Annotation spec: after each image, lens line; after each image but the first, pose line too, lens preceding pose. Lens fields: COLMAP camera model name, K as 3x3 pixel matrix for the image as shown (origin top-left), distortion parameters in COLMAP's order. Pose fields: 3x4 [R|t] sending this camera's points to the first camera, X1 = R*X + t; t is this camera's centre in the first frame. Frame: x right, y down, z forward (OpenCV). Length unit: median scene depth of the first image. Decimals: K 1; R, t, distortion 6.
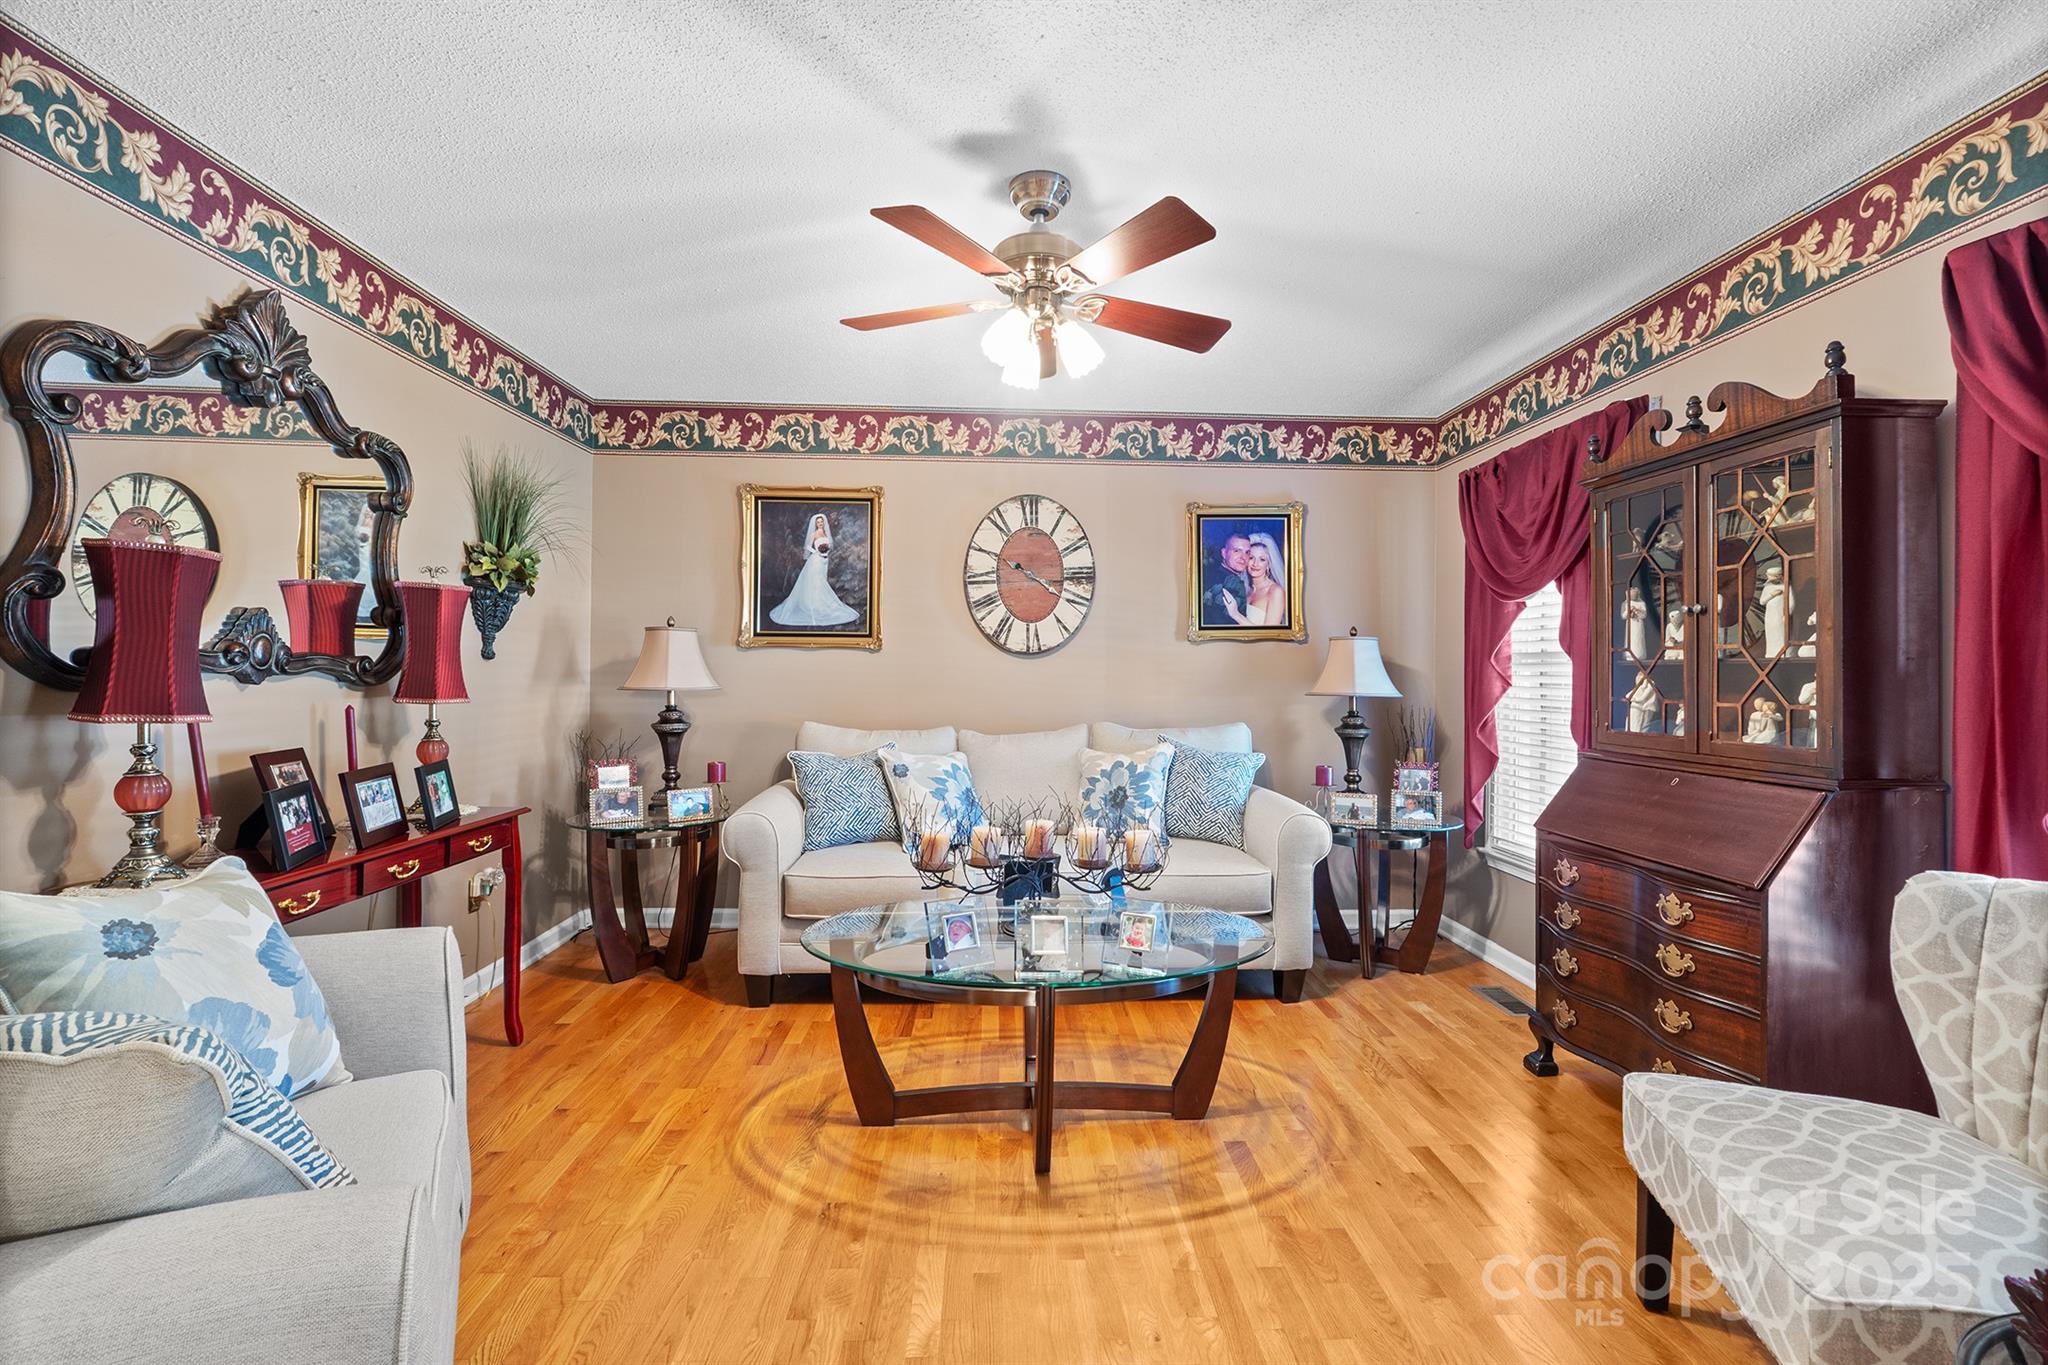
lens RADIAL K [[872.7, 0, 1026.9], [0, 872.7, 672.5], [0, 0, 1]] dist [0.000779, -0.001538]
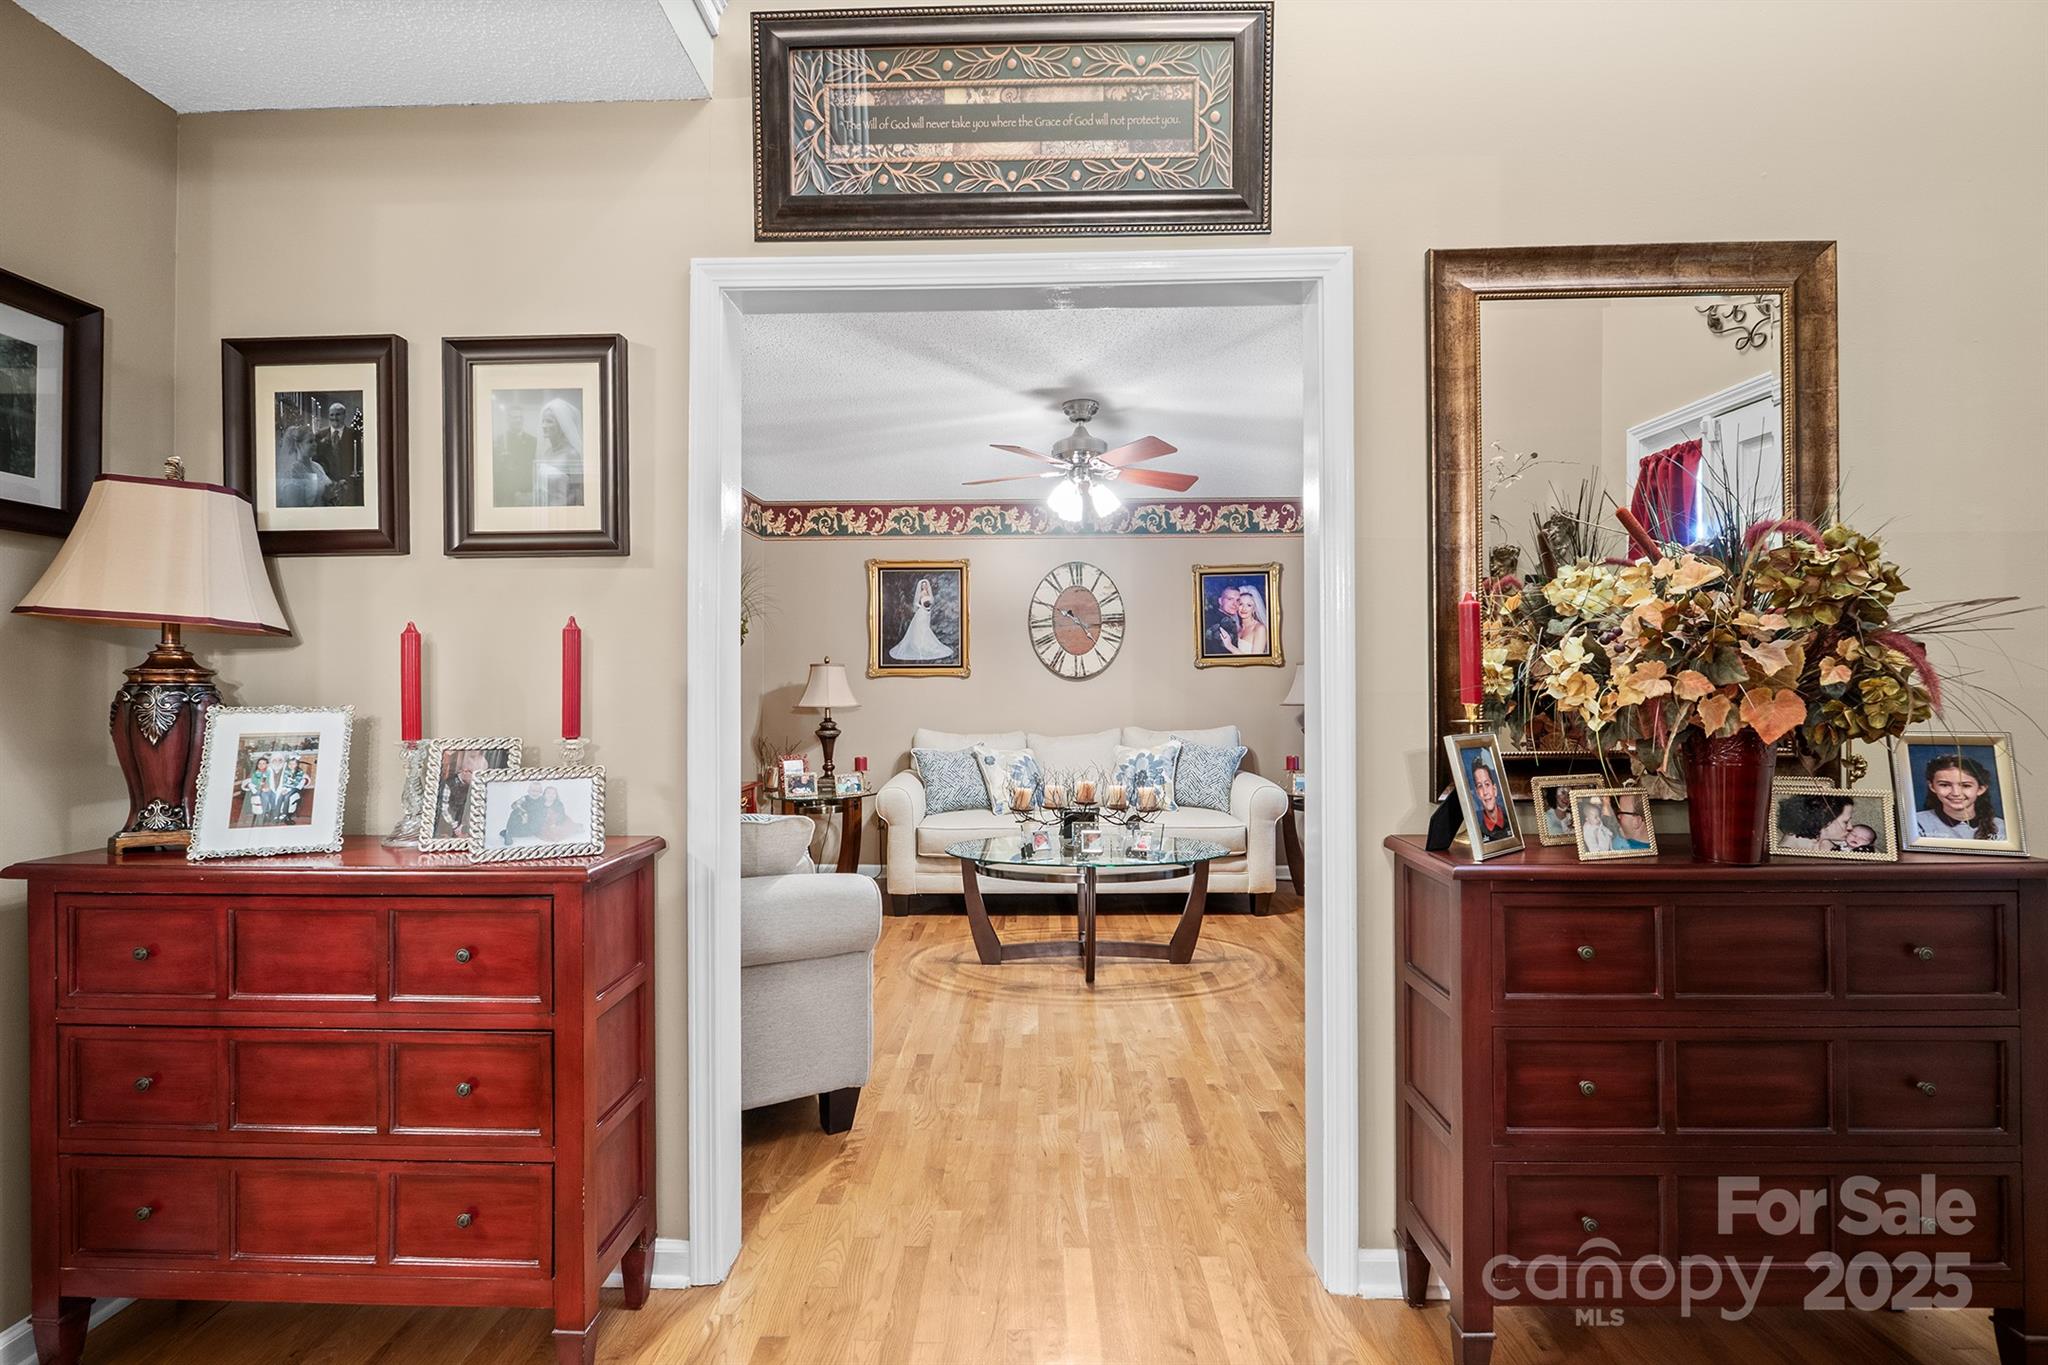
lens RADIAL K [[872.7, 0, 1014.3], [0, 872.7, 691.6], [0, 0, 1]] dist [0.000779, -0.001538]
pose [[0.997698, -0.014235, -0.066308, -0.005441], [0.014262, 0.999898, -0.000066, -0.001327], [0.066302, -0.000880, 0.997799, -0.409865]]
